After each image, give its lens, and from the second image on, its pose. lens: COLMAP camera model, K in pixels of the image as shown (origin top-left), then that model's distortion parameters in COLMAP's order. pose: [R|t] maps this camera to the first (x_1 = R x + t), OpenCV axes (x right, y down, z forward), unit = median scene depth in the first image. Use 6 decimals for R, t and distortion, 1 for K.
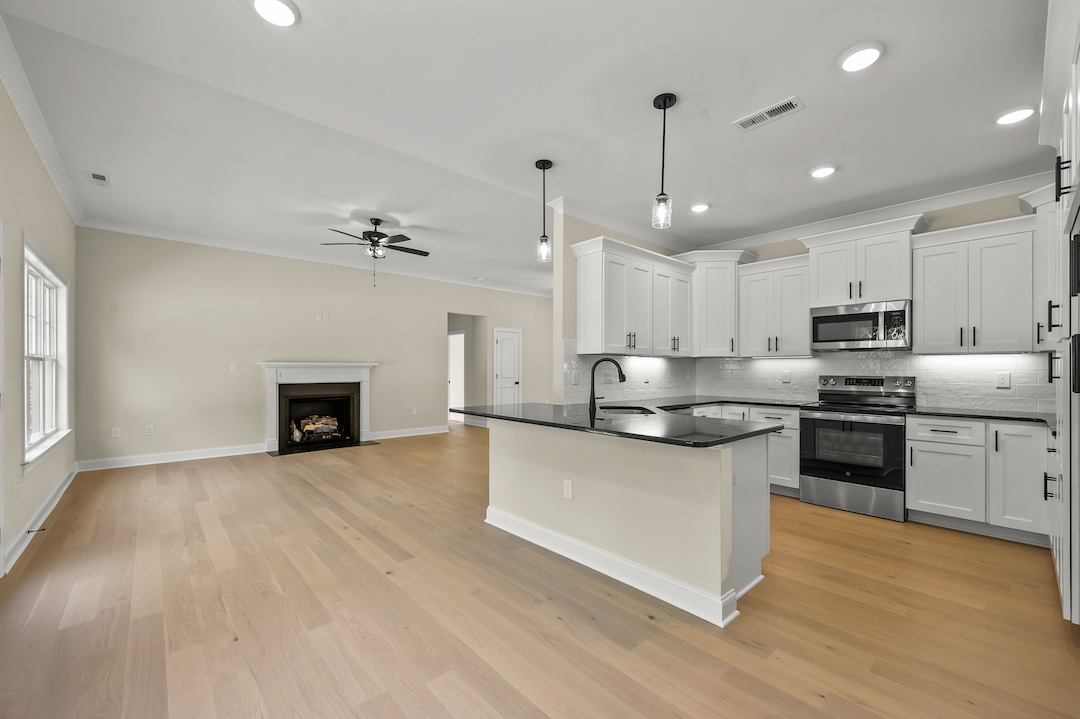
lens RADIAL K [[433.4, 0, 542.0], [0, 433.4, 366.9], [0, 0, 1]] dist [0.000126, 0.000110]
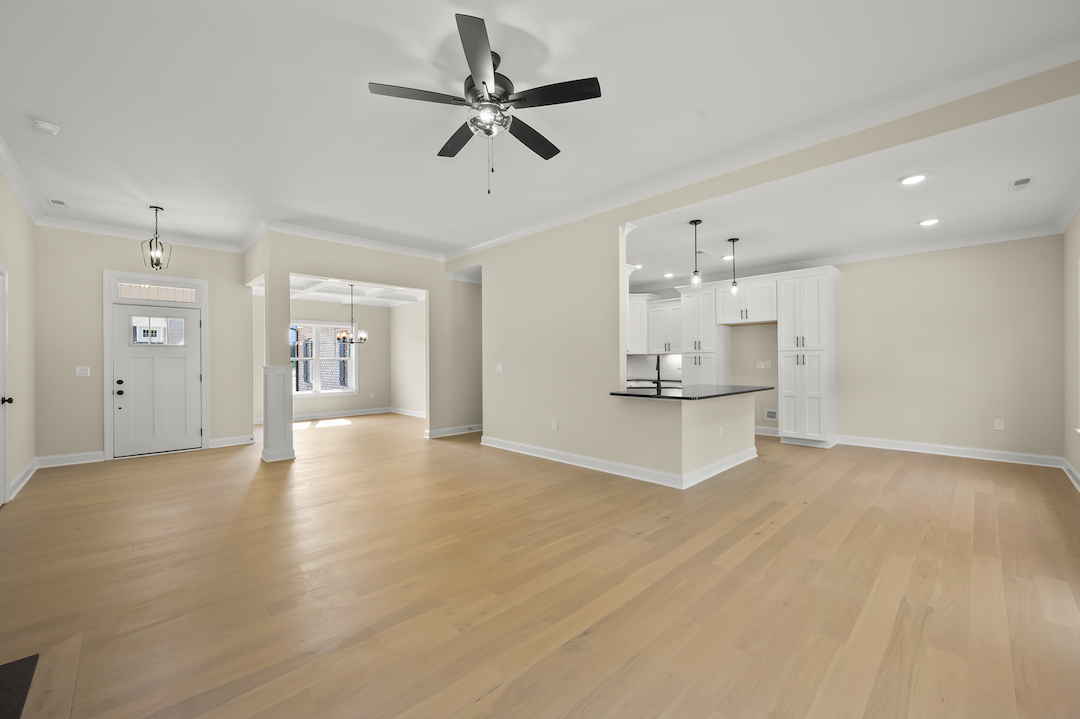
lens RADIAL K [[430.6, 0, 540.0], [0, 430.6, 359.5], [0, 0, 1]] dist [-0.001517, 0.000109]
pose [[-0.038095, 0.004839, 0.999262, -1.163792], [0.001170, 0.999988, -0.004798, 0.004865], [-0.999273, 0.000986, -0.038100, 1.290285]]
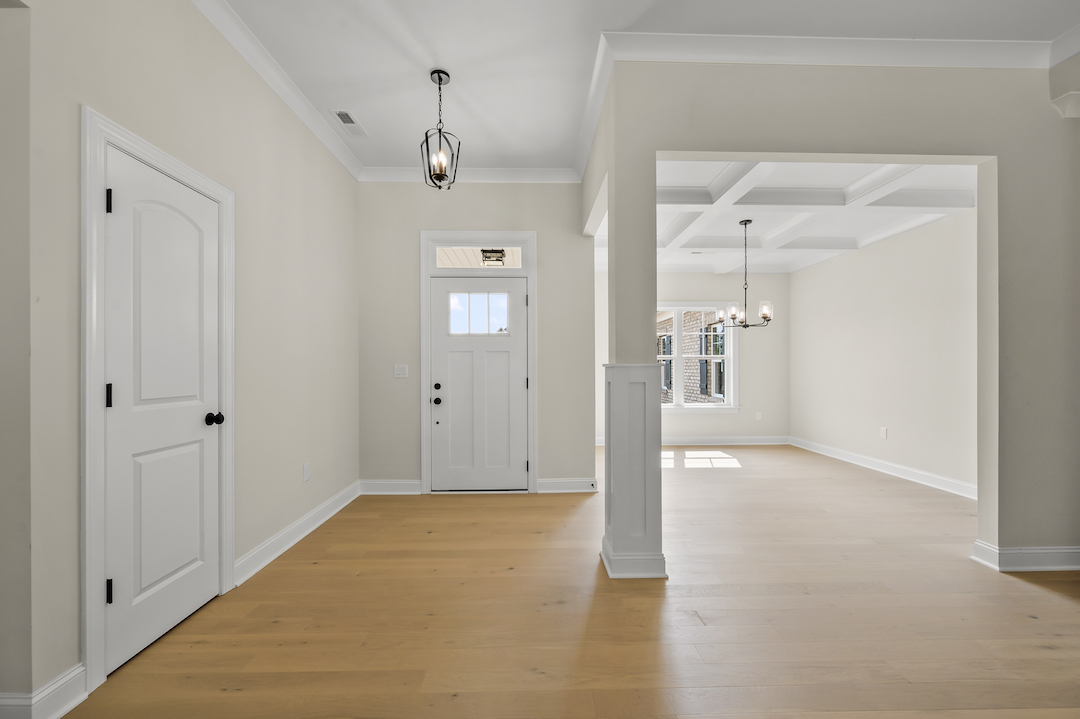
lens RADIAL K [[433.4, 0, 542.0], [0, 433.4, 366.9], [0, 0, 1]] dist [0.000126, 0.000110]
pose [[0.647067, -0.000555, 0.762433, -0.296195], [-0.002534, 0.999993, 0.002879, 0.022207], [-0.762429, -0.003795, 0.647061, 1.780748]]
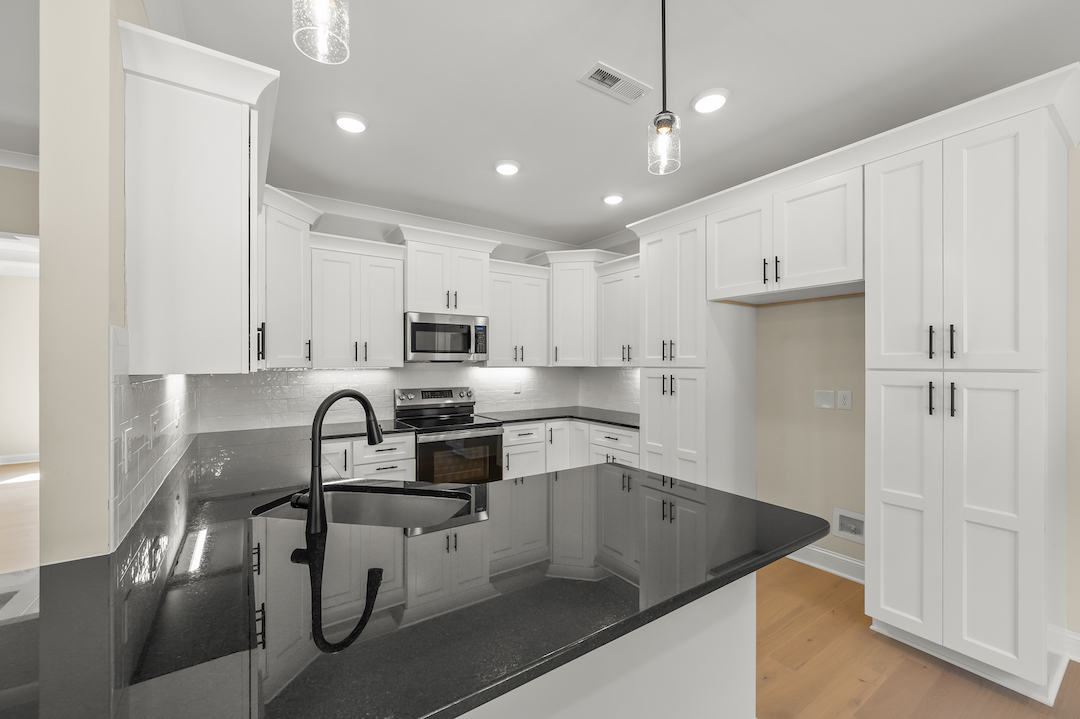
lens RADIAL K [[433.4, 0, 542.0], [0, 433.4, 366.9], [0, 0, 1]] dist [0.000126, 0.000110]
pose [[0.131545, -0.010420, 0.991255, -0.202031], [-0.003816, 0.999932, 0.011018, -0.040596], [-0.991303, -0.005232, 0.131496, 0.681352]]
